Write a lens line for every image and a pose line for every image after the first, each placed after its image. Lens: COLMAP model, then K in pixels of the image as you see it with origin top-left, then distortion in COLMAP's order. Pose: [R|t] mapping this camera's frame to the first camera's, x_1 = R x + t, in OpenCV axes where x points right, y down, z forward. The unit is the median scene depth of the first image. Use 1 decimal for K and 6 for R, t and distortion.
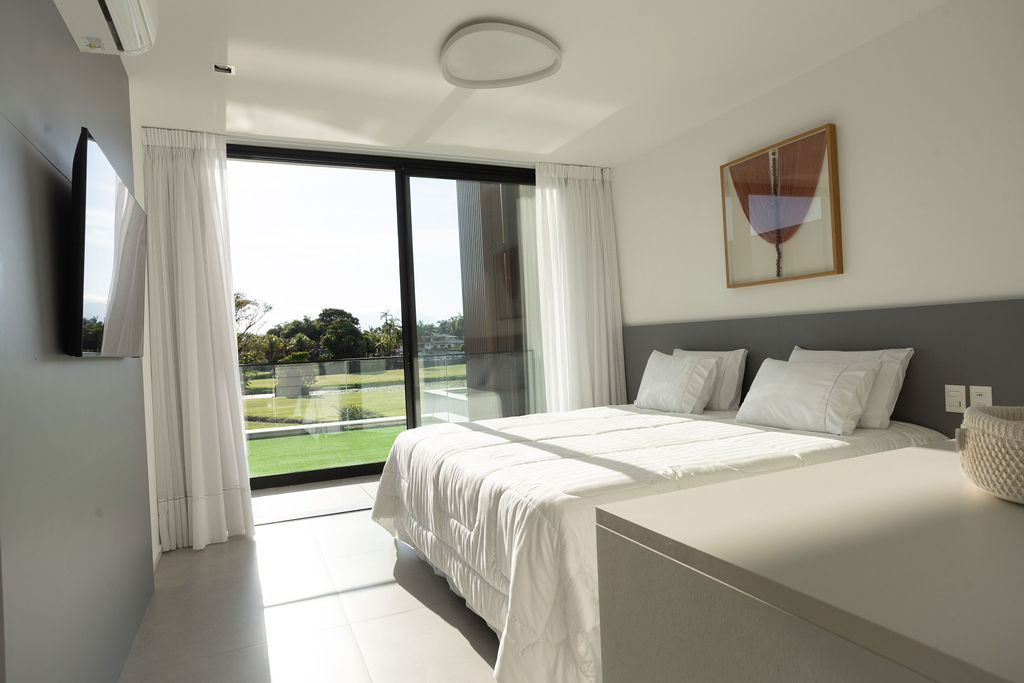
lens RADIAL K [[584.8, 0, 512.0], [0, 584.8, 341.5], [0, 0, 1]] dist [-0.002920, 0.000058]
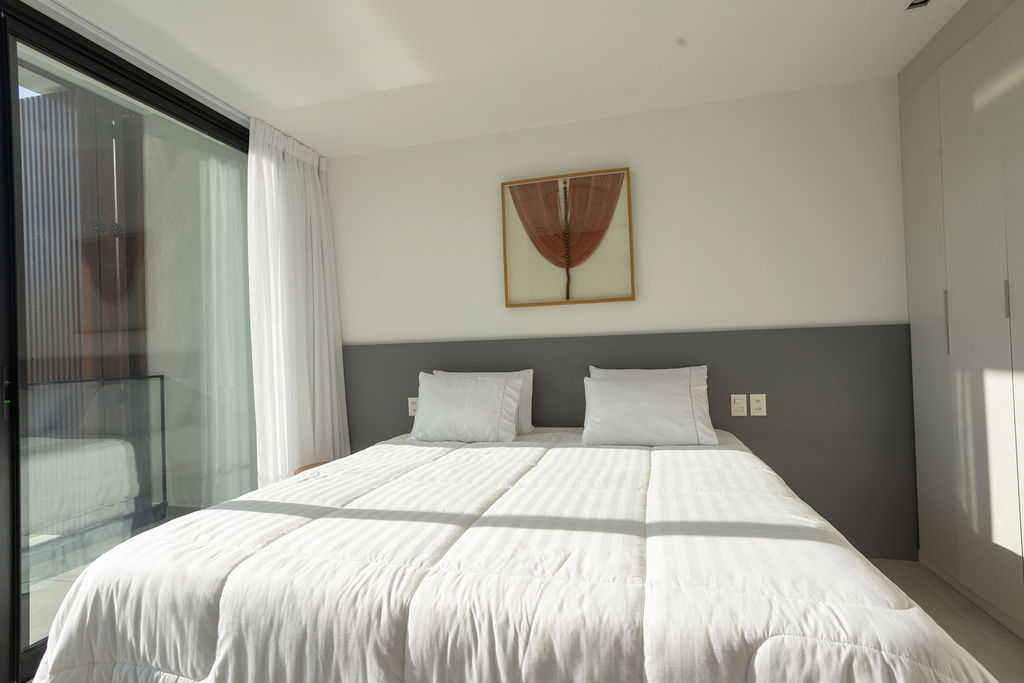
lens RADIAL K [[491.7, 0, 512.0], [0, 491.7, 341.5], [0, 0, 1]] dist [-0.047126, 0.031486]
pose [[0.645279, 0.041835, 0.762801, -0.267430], [0.002627, 0.998372, -0.056976, 0.013984], [-0.763943, 0.038770, 0.644119, 0.502256]]
